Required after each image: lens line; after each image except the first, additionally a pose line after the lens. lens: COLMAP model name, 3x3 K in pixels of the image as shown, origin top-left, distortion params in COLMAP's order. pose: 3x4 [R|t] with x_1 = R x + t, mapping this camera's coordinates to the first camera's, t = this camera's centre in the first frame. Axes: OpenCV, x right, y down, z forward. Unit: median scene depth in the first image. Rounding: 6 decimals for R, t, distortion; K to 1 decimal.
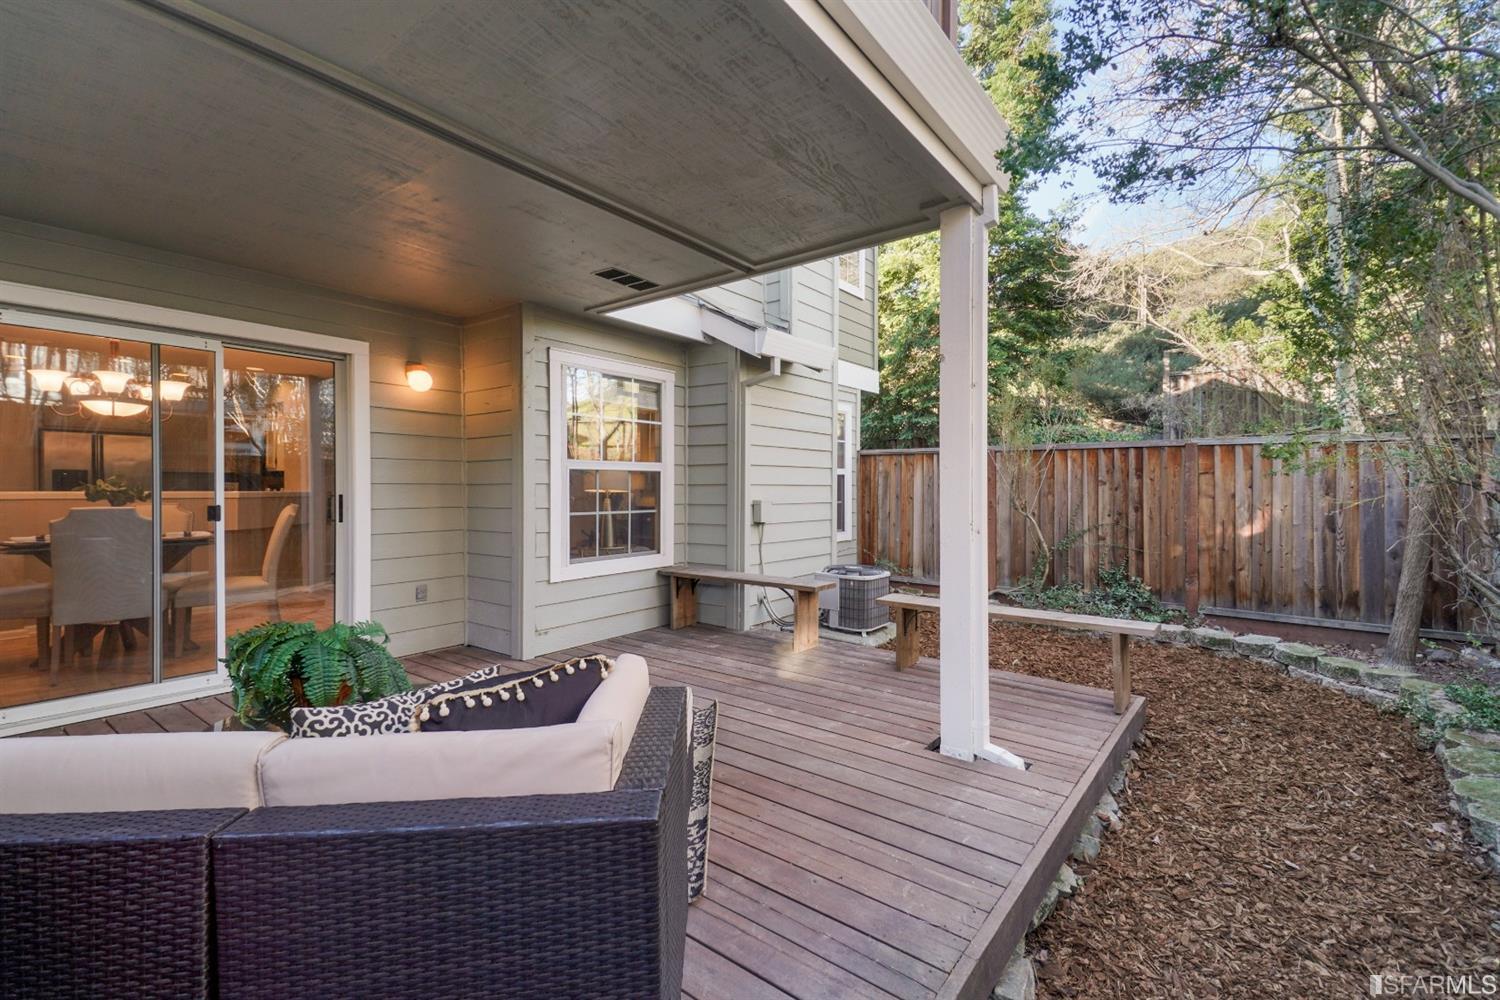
lens RADIAL K [[642.7, 0, 763.4], [0, 642.7, 492.2], [0, 0, 1]] dist [0.047496, -0.019395]
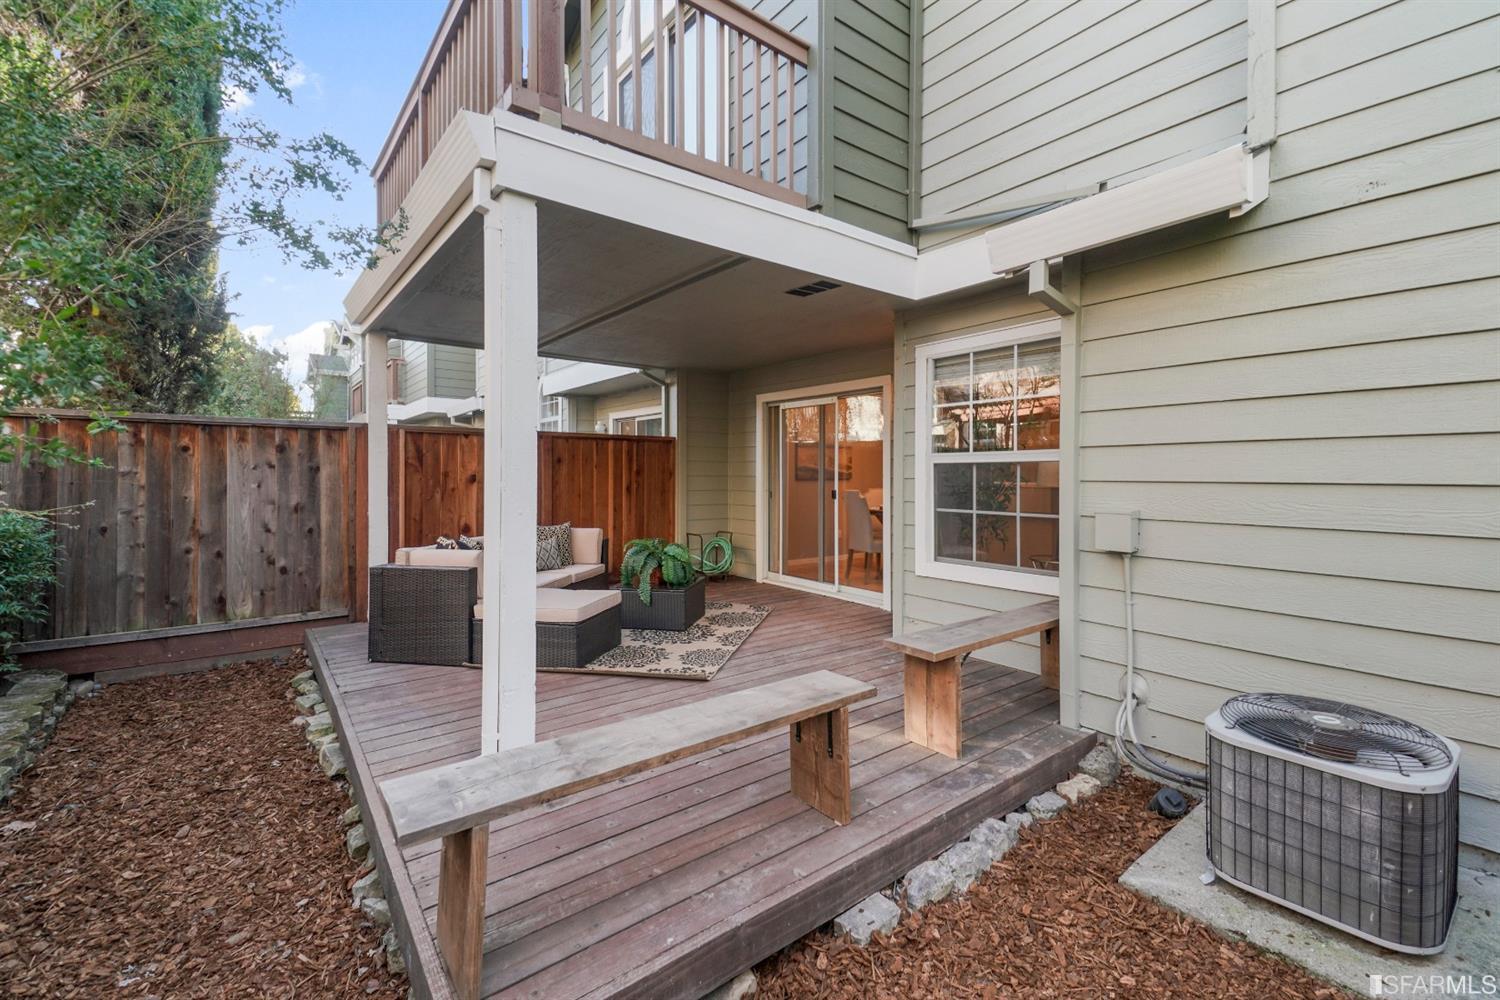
lens RADIAL K [[642.7, 0, 763.4], [0, 642.7, 492.2], [0, 0, 1]] dist [0.047496, -0.019395]
pose [[-0.253923, 0.026801, -0.966853, 0.880888], [-0.004888, 0.999568, 0.028991, -0.023945], [0.967212, 0.012087, -0.253683, 1.246720]]
